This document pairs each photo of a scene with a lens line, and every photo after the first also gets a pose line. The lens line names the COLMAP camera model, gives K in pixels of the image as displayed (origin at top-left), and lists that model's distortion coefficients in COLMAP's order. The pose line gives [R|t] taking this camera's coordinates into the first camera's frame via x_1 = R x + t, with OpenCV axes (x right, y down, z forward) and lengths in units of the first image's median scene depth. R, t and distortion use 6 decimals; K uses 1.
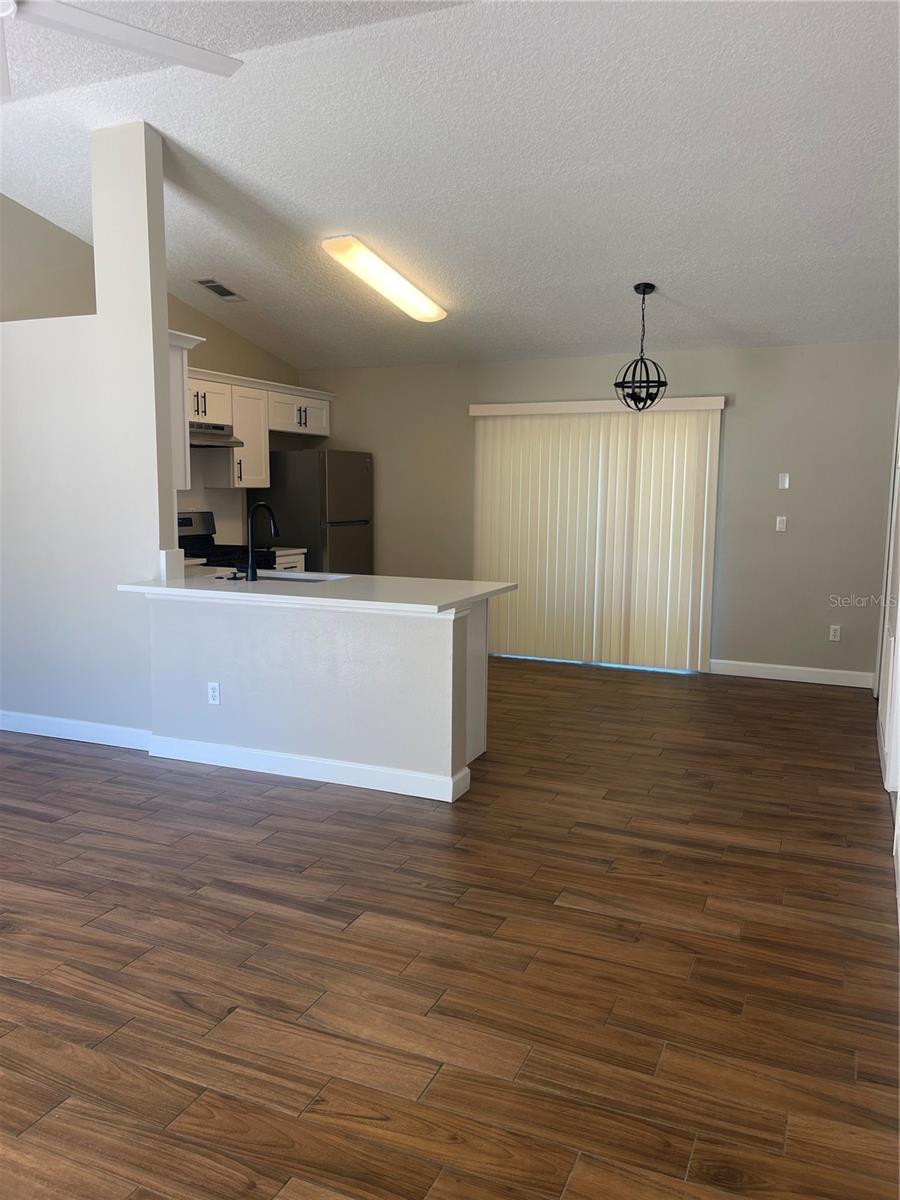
lens RADIAL K [[909.2, 0, 450.9], [0, 909.2, 605.5], [0, 0, 1]] dist [0.057549, -0.073052]
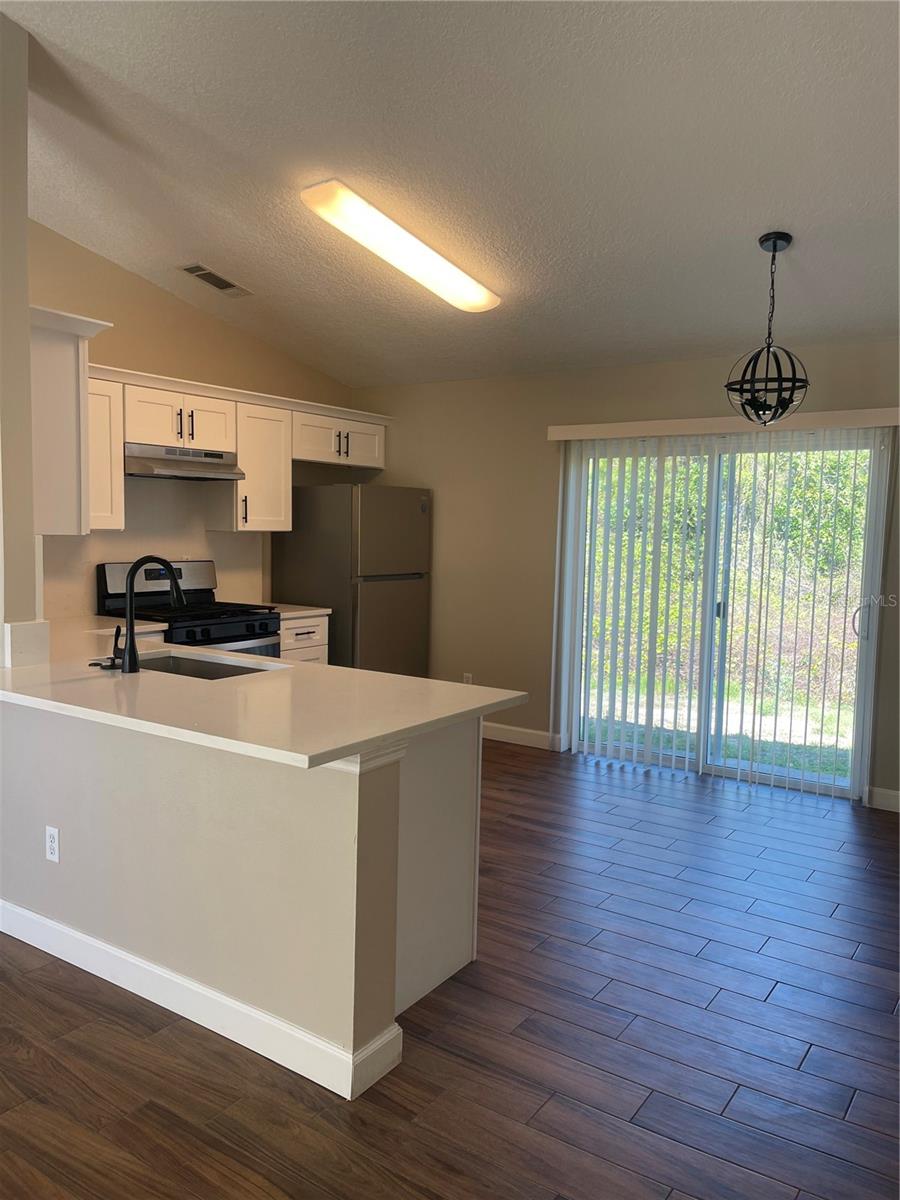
lens RADIAL K [[909.2, 0, 450.9], [0, 909.2, 605.5], [0, 0, 1]] dist [0.057549, -0.073052]
pose [[0.982083, 0.028201, -0.186327, 0.148354], [-0.036534, 0.998473, -0.041441, -0.061790], [0.184874, 0.047506, 0.981613, 0.417122]]
